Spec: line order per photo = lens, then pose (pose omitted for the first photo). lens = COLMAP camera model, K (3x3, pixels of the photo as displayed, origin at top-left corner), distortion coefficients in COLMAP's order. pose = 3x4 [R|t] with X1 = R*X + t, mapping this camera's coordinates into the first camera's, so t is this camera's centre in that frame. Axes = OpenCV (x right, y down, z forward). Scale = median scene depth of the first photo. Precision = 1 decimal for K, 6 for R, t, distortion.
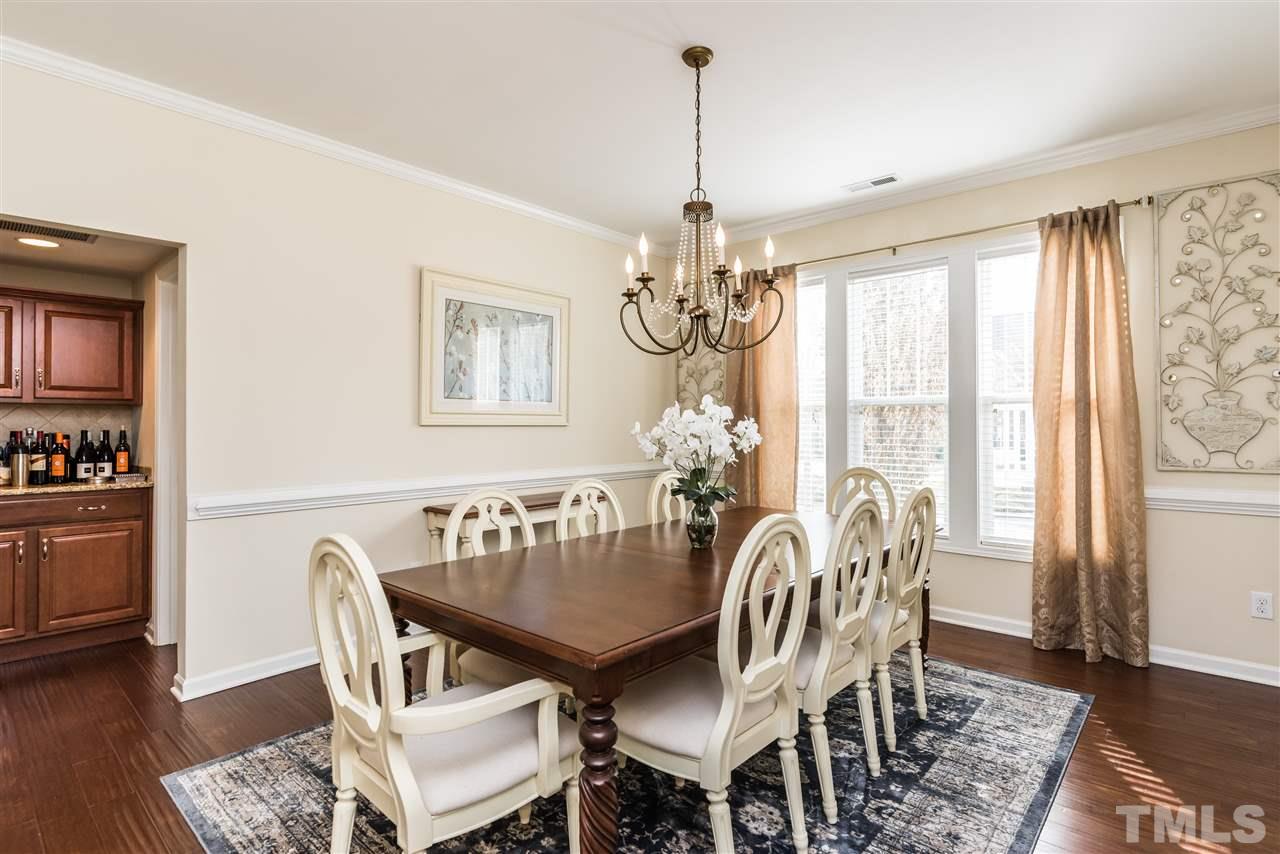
lens RADIAL K [[628.8, 0, 649.8], [0, 628.8, 423.3], [0, 0, 1]] dist [-0.003439, -0.001199]
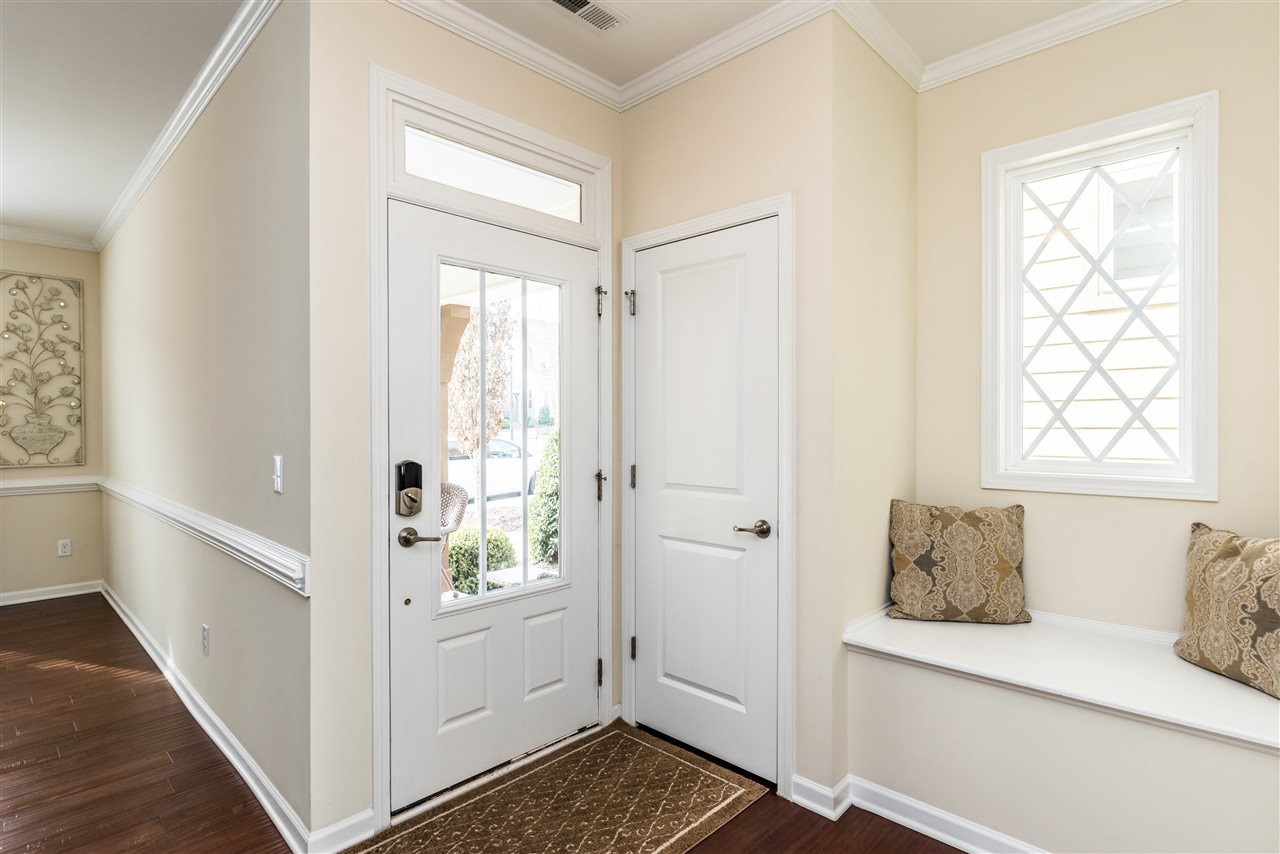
lens RADIAL K [[628.8, 0, 648.8], [0, 628.8, 429.0], [0, 0, 1]] dist [-0.003439, -0.001199]
pose [[0.051464, -0.002825, 0.998671, -0.522860], [-0.001758, 0.999994, 0.002919, -0.021383], [-0.998673, -0.001905, 0.051459, -0.552566]]
